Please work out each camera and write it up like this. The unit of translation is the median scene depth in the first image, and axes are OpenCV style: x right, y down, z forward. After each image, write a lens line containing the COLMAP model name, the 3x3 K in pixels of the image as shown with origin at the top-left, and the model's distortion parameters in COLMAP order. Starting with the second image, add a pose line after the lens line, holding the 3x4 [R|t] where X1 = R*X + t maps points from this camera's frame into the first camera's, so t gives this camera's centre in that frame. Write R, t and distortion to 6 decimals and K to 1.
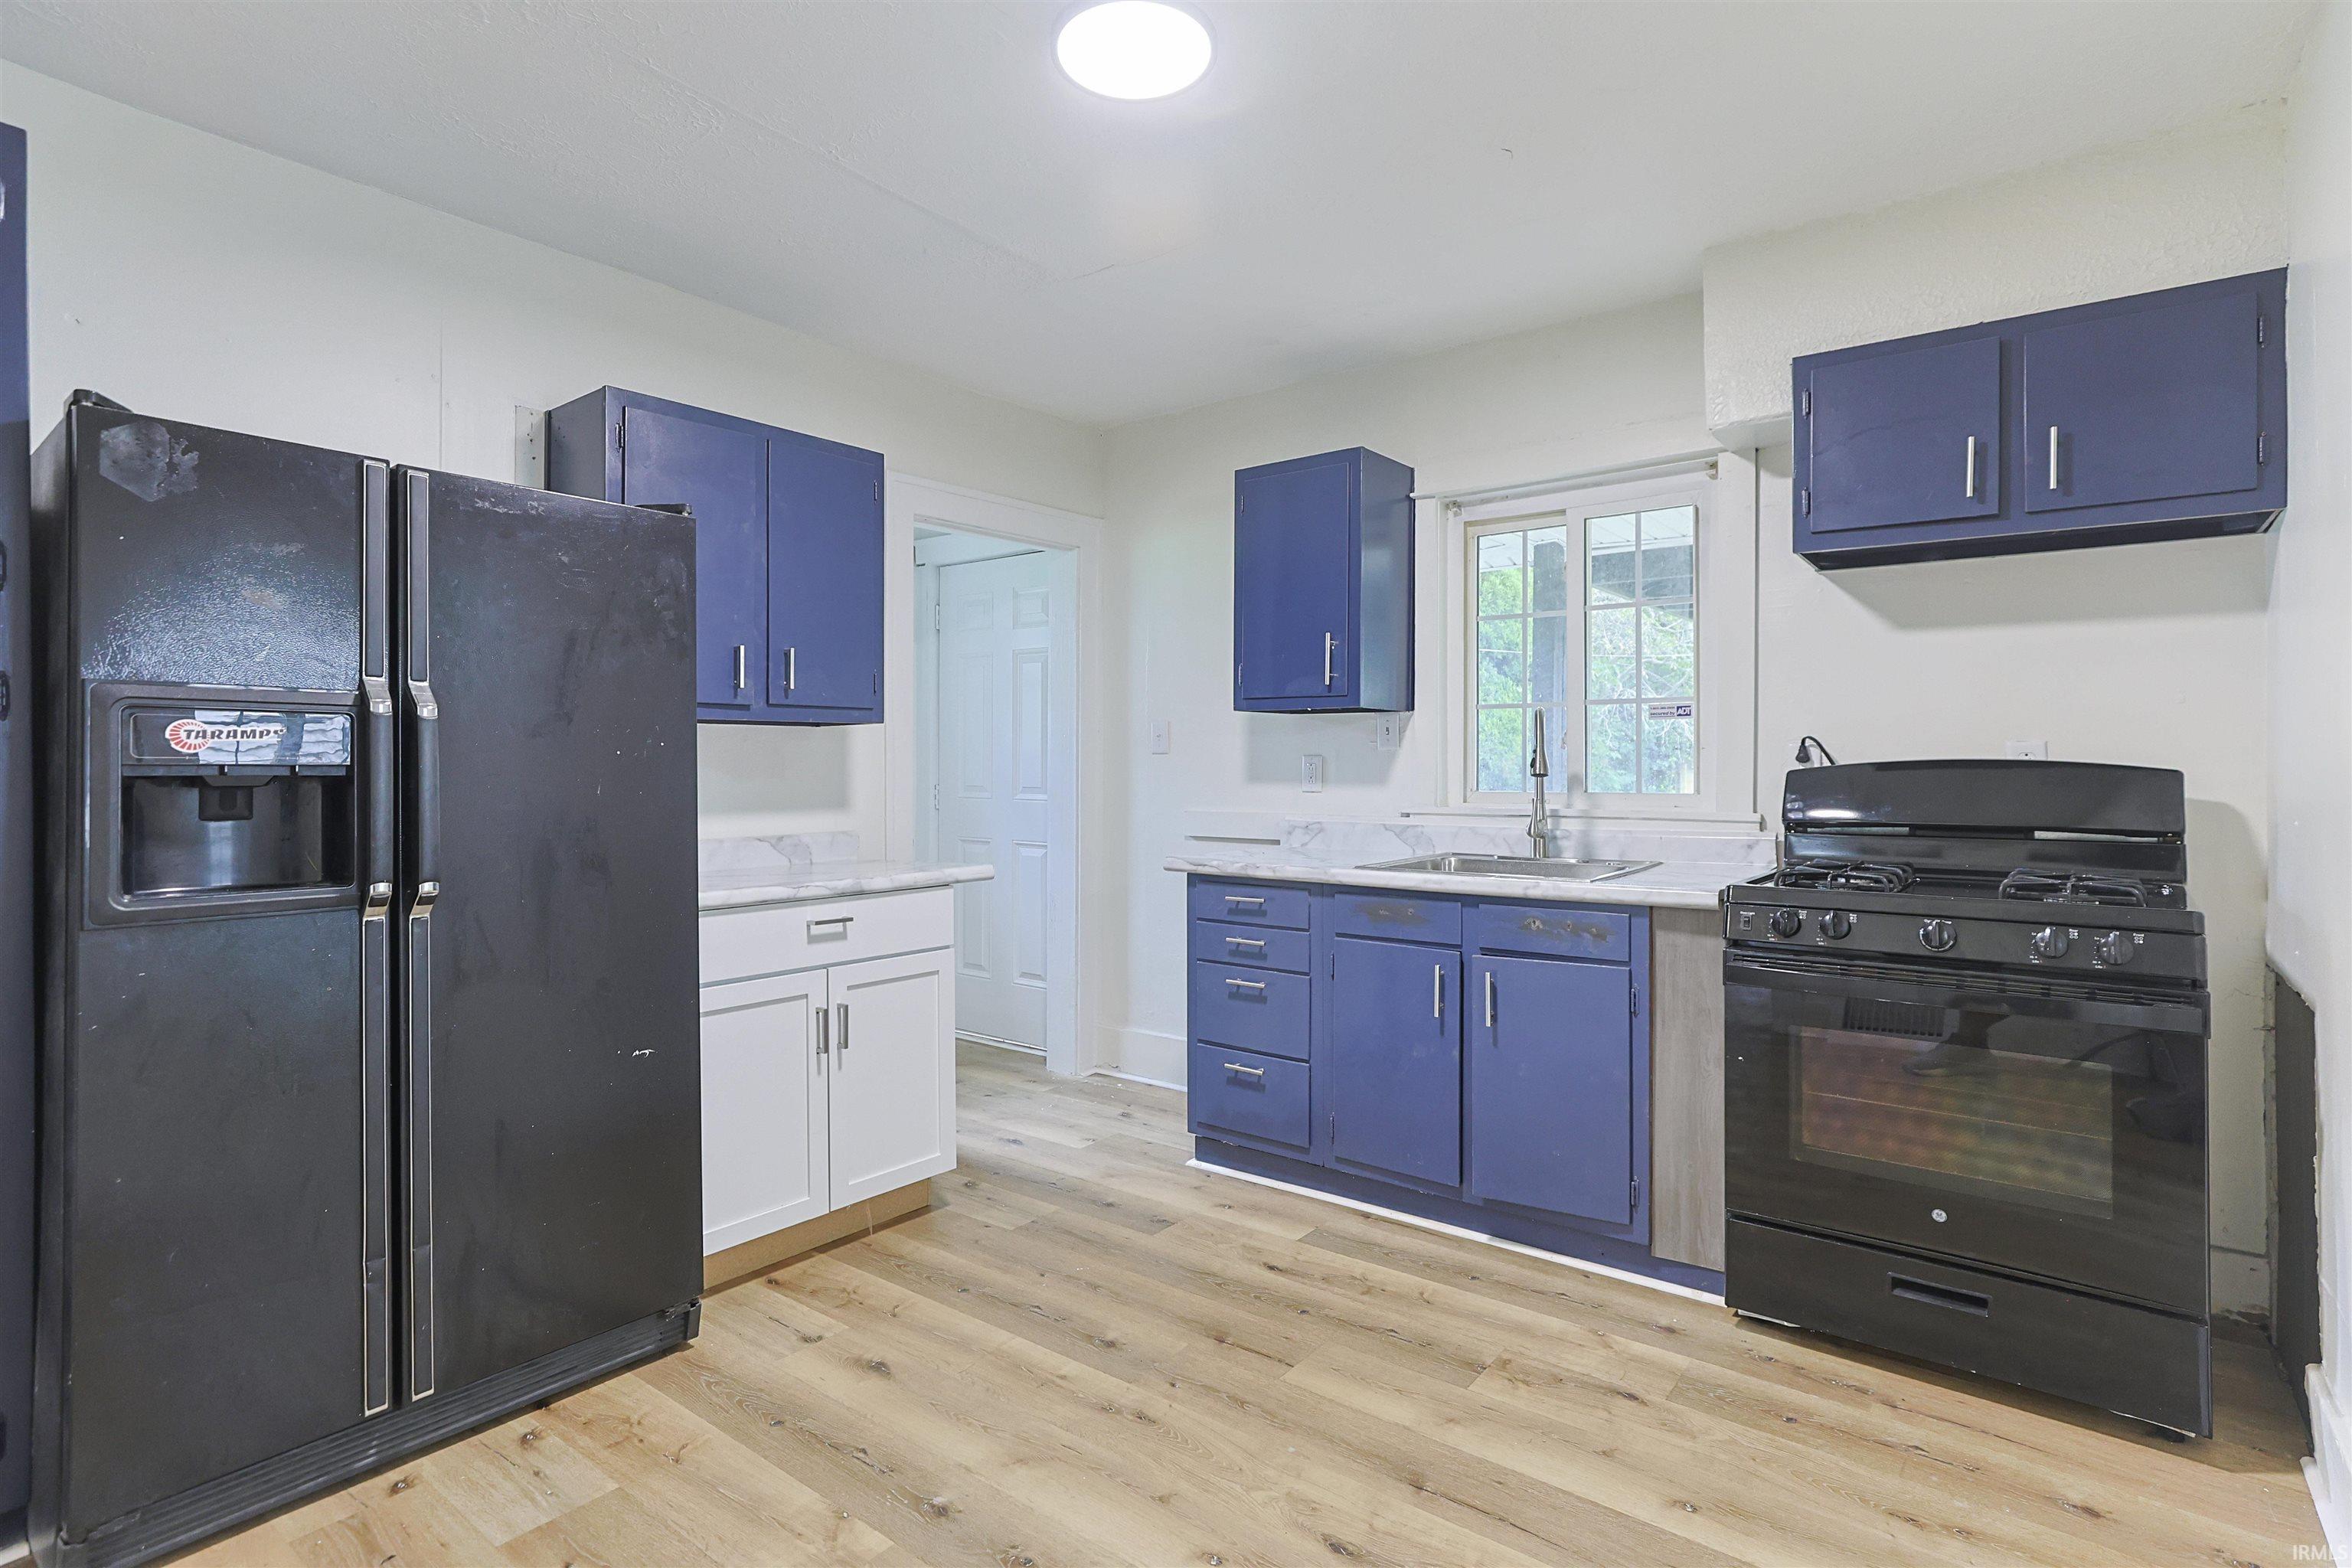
lens RADIAL K [[1111.4, 0, 1199.3], [0, 1111.4, 766.7], [0, 0, 1]] dist [-0.017092, 0.013978]
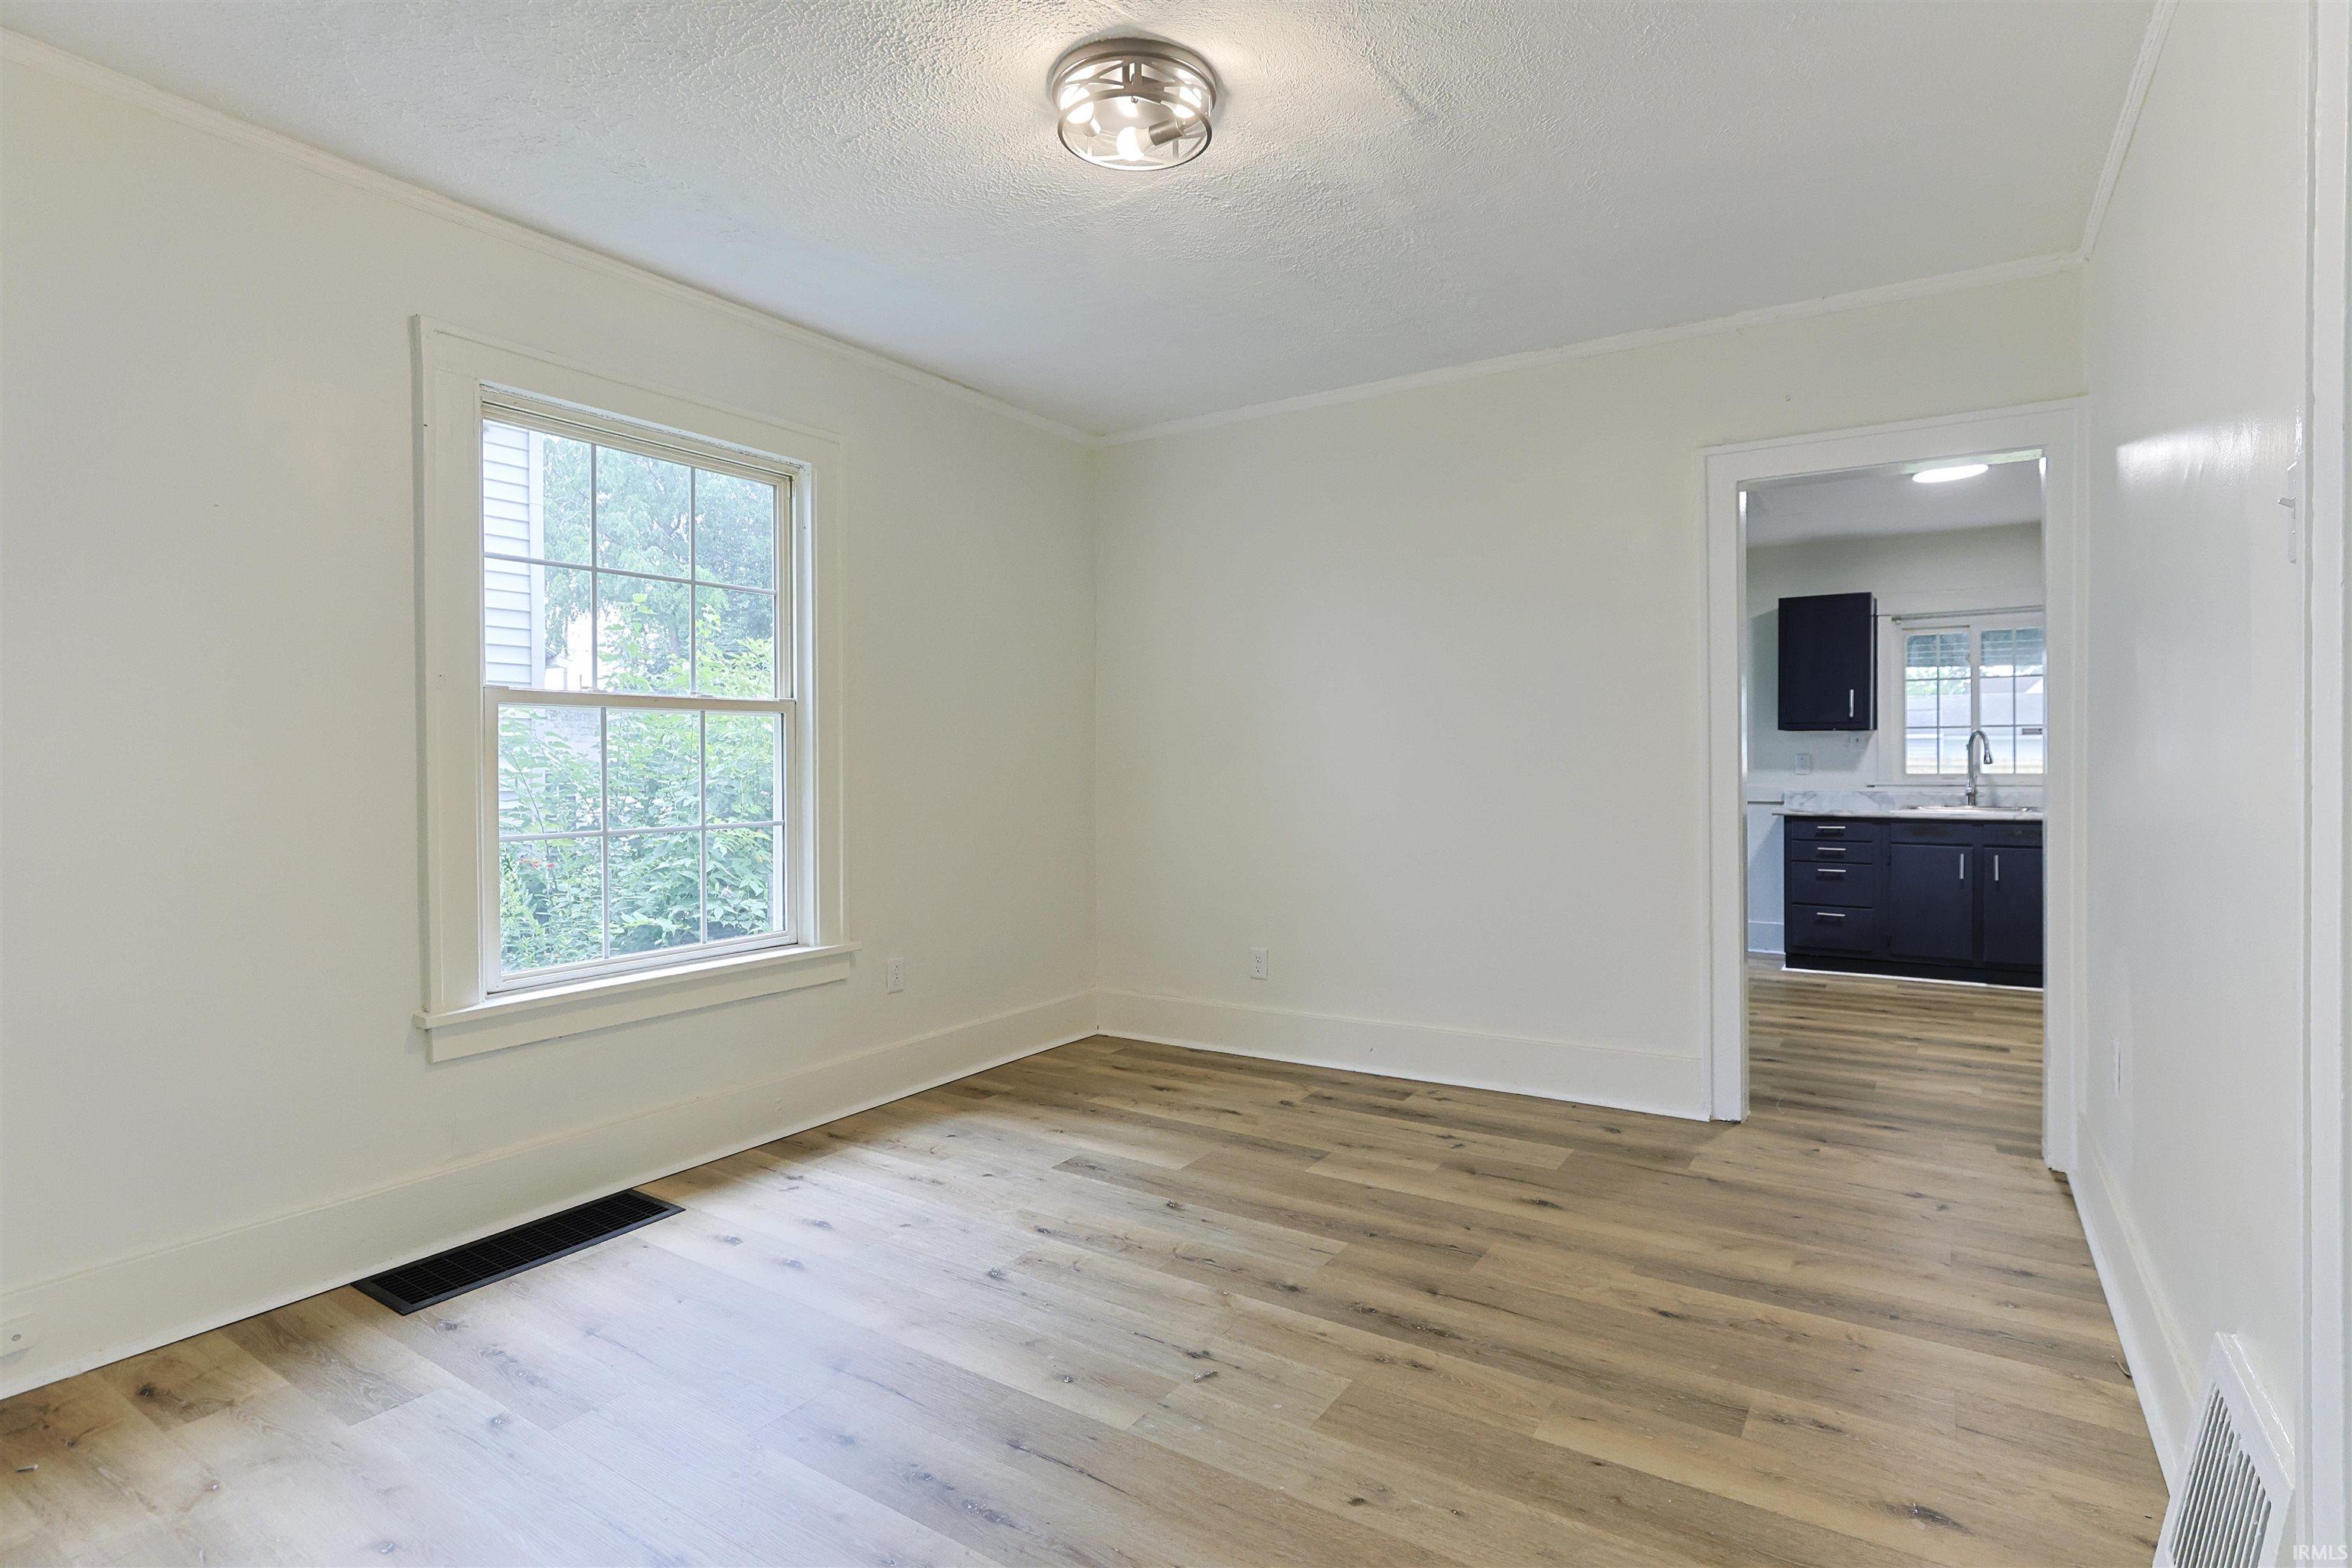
lens RADIAL K [[1140.5, 0, 1197.4], [0, 1140.5, 777.0], [0, 0, 1]] dist [-0.018343, 0.014668]
pose [[0.995976, -0.000801, 0.089613, -1.429659], [0.000154, 0.999974, 0.007233, 0.018617], [-0.089616, -0.007190, 0.995950, -1.009047]]
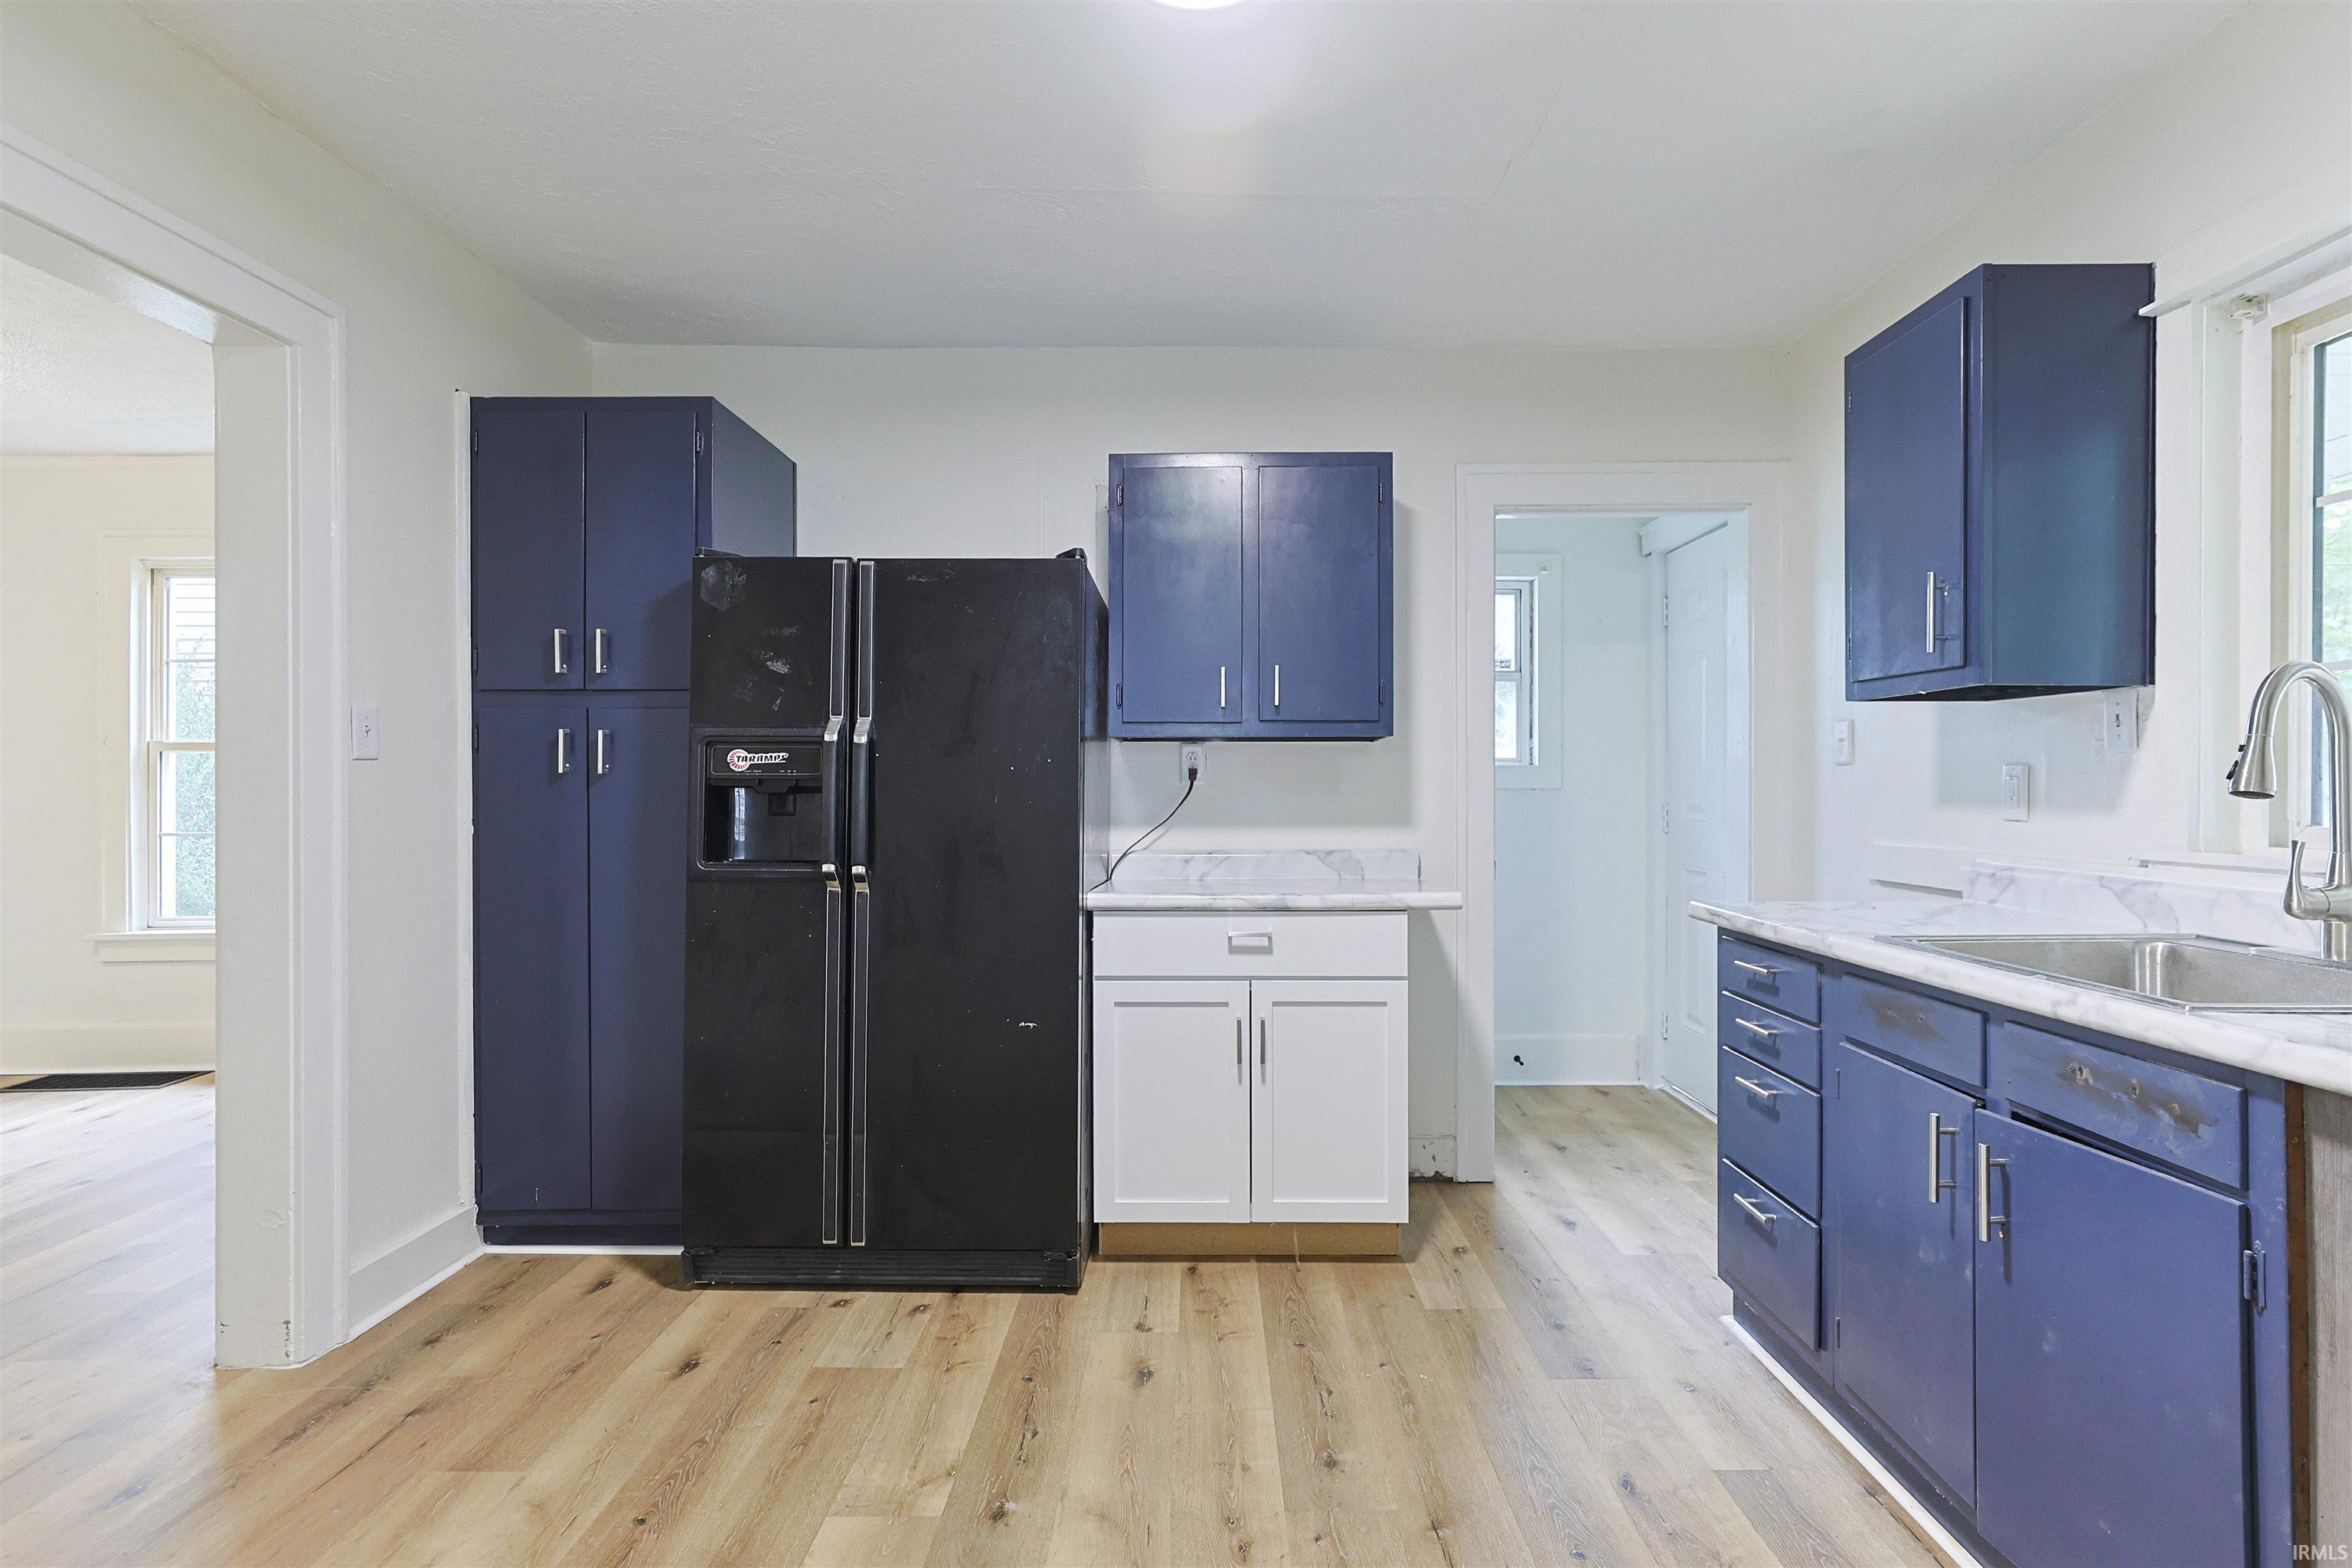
lens RADIAL K [[1130.8, 0, 1216.5], [0, 1130.8, 785.2], [0, 0, 1]] dist [-0.019284, 0.013694]
pose [[0.625107, 0.000632, -0.780538, 0.443950], [-0.001338, 0.999999, -0.000261, 0.004173], [0.780538, 0.001208, 0.625108, 0.329224]]
